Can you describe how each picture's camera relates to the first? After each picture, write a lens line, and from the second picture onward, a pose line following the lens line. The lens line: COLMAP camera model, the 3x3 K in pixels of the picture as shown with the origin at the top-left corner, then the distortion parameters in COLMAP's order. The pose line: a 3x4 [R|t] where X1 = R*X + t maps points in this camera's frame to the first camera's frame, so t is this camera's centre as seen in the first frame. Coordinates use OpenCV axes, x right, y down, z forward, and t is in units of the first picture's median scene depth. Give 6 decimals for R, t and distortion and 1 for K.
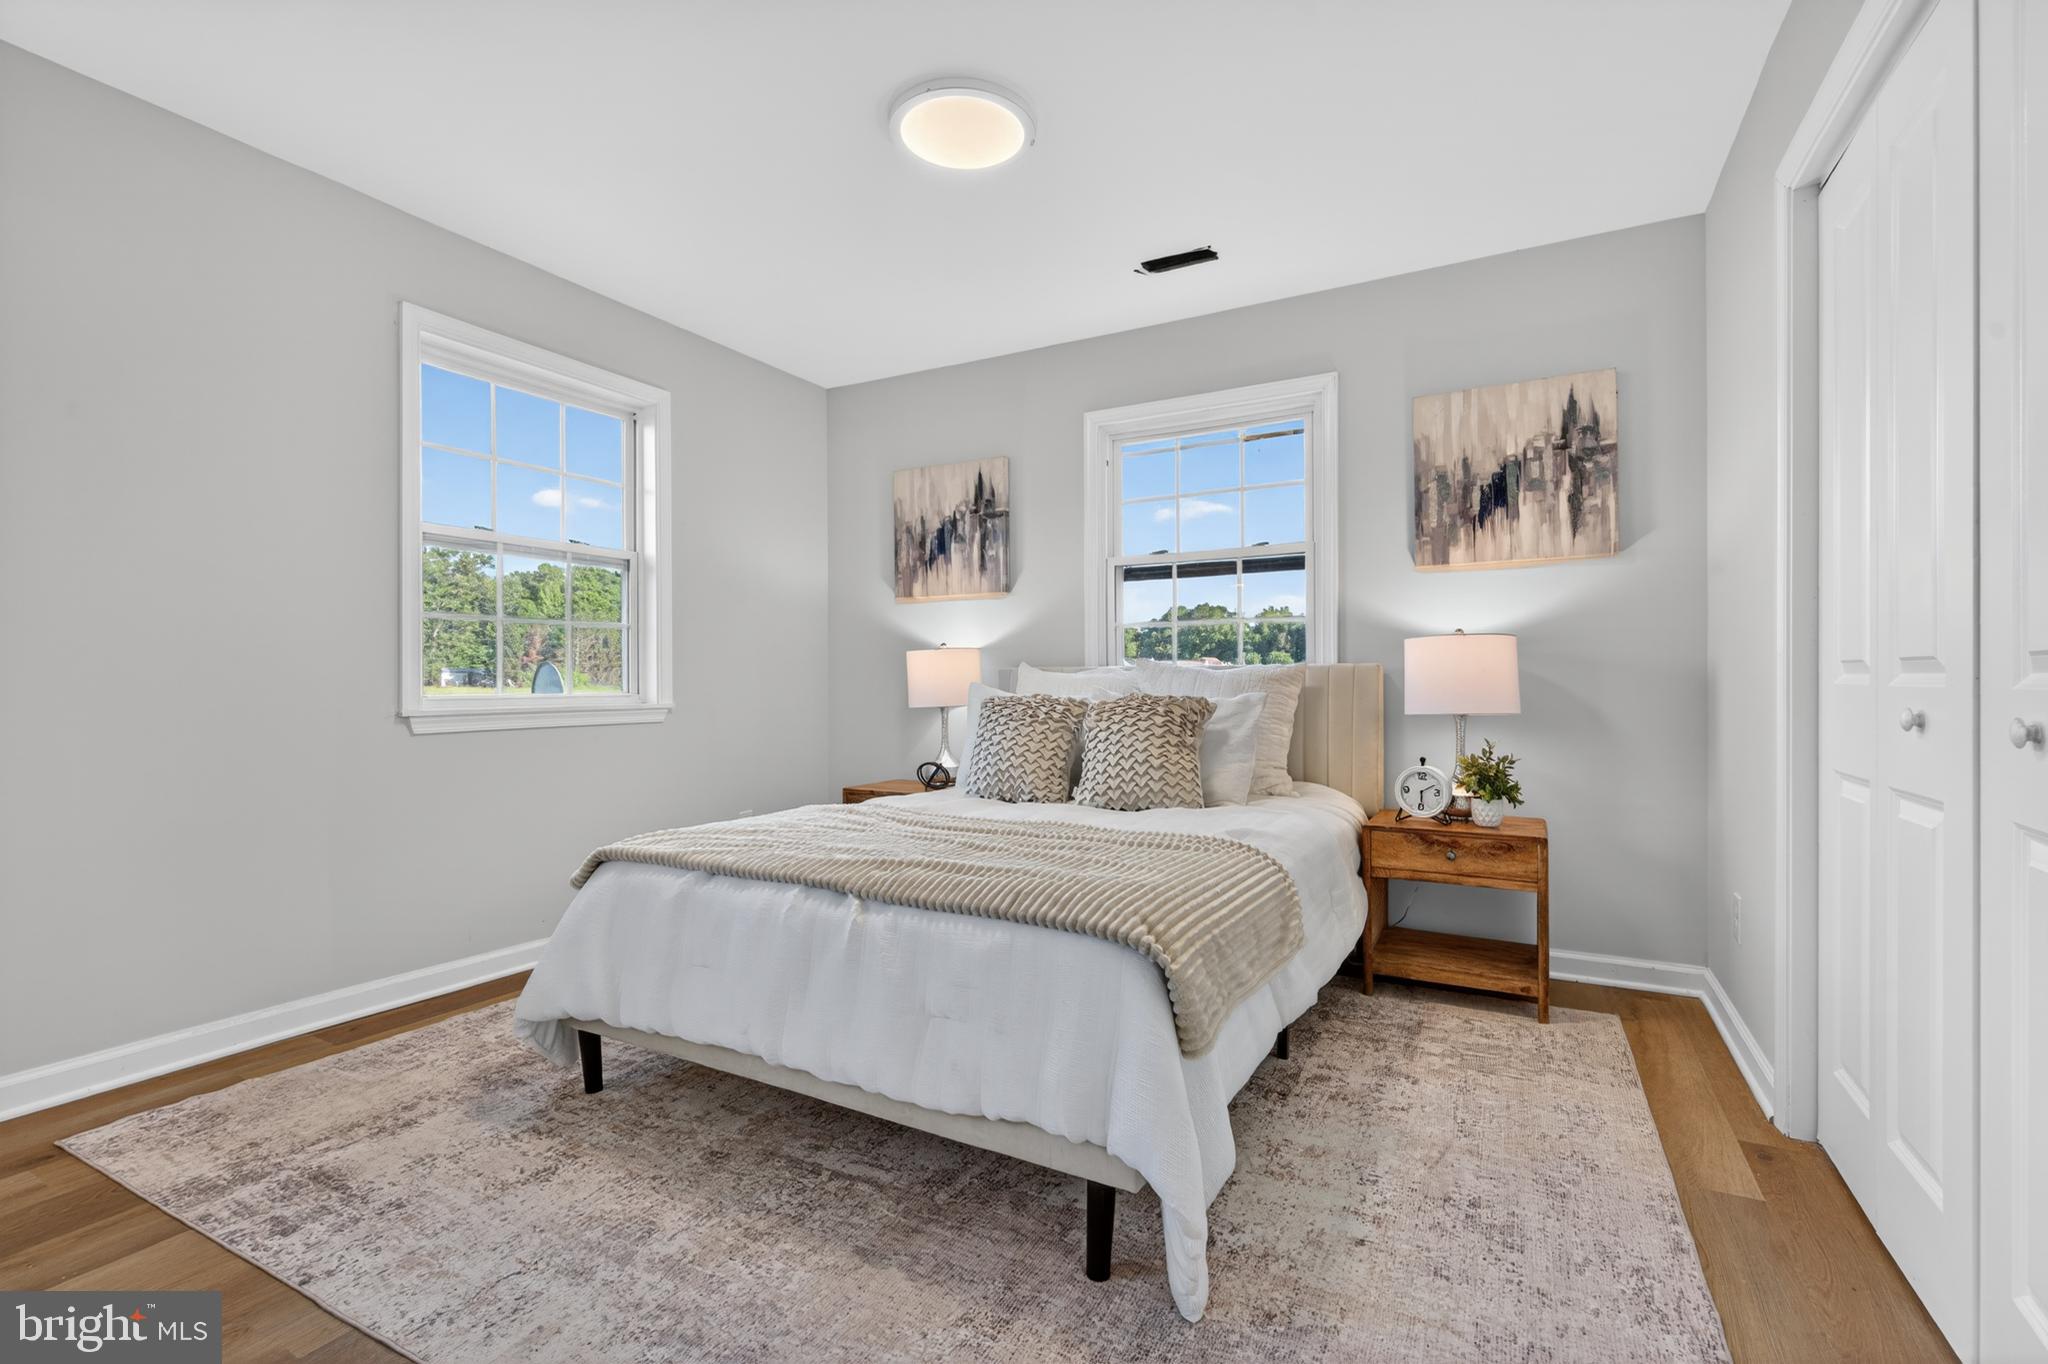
lens RADIAL K [[918.2, 0, 1037.3], [0, 918.2, 688.3], [0, 0, 1]] dist [0.014795, -0.001232]
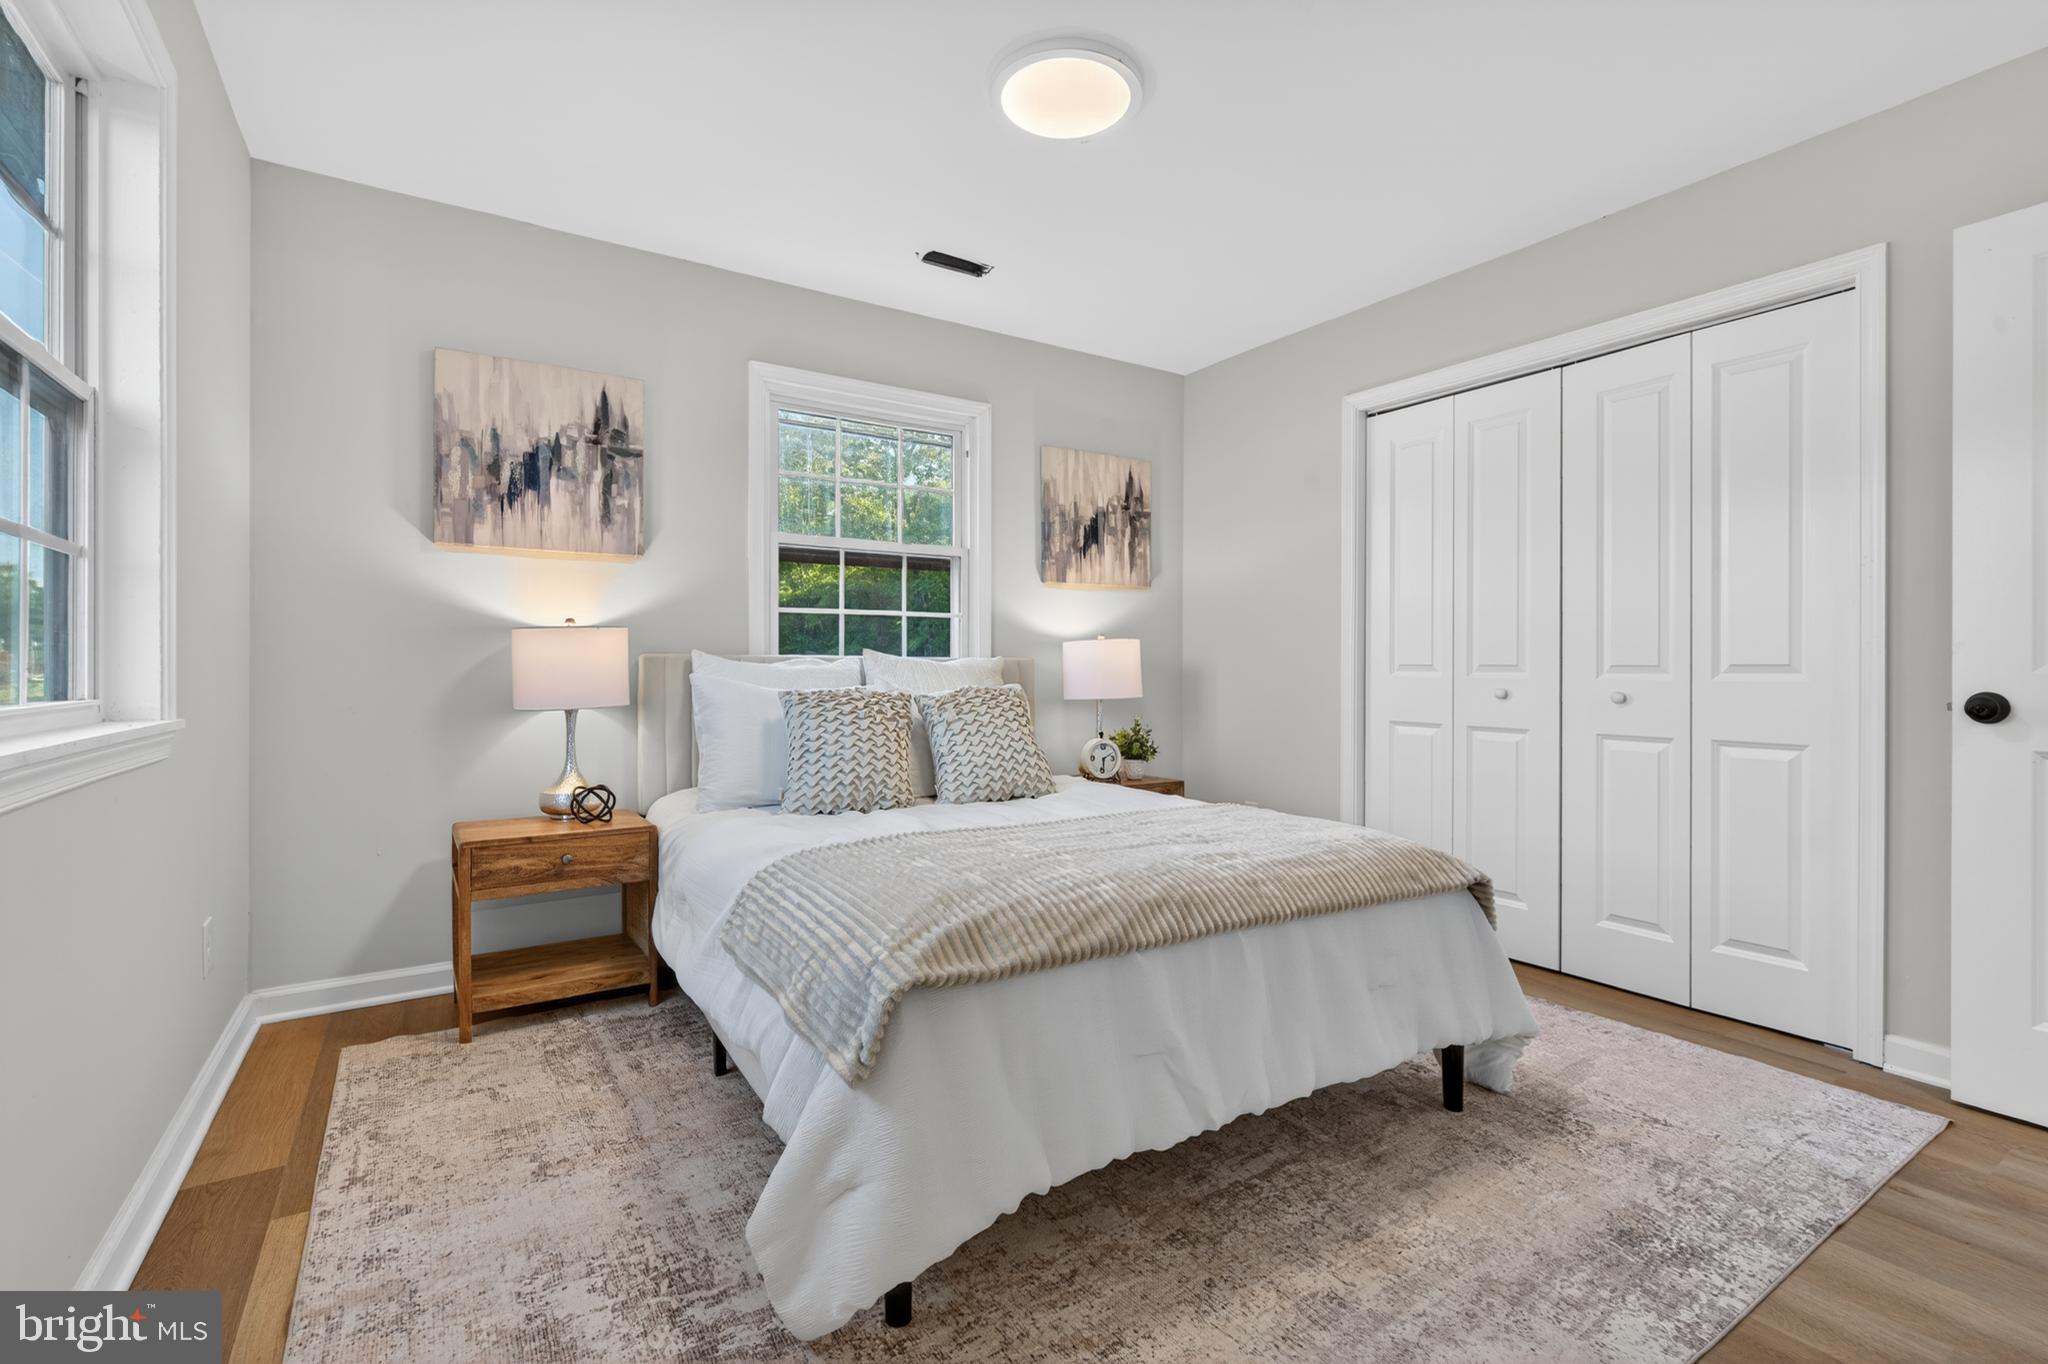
lens RADIAL K [[918.2, 0, 1038.5], [0, 918.2, 672.4], [0, 0, 1]] dist [0.014795, -0.001232]
pose [[0.474545, -0.000905, 0.880231, -0.608965], [0.000922, 0.999999, 0.000531, -0.008603], [-0.880231, 0.000559, 0.474546, 0.373113]]
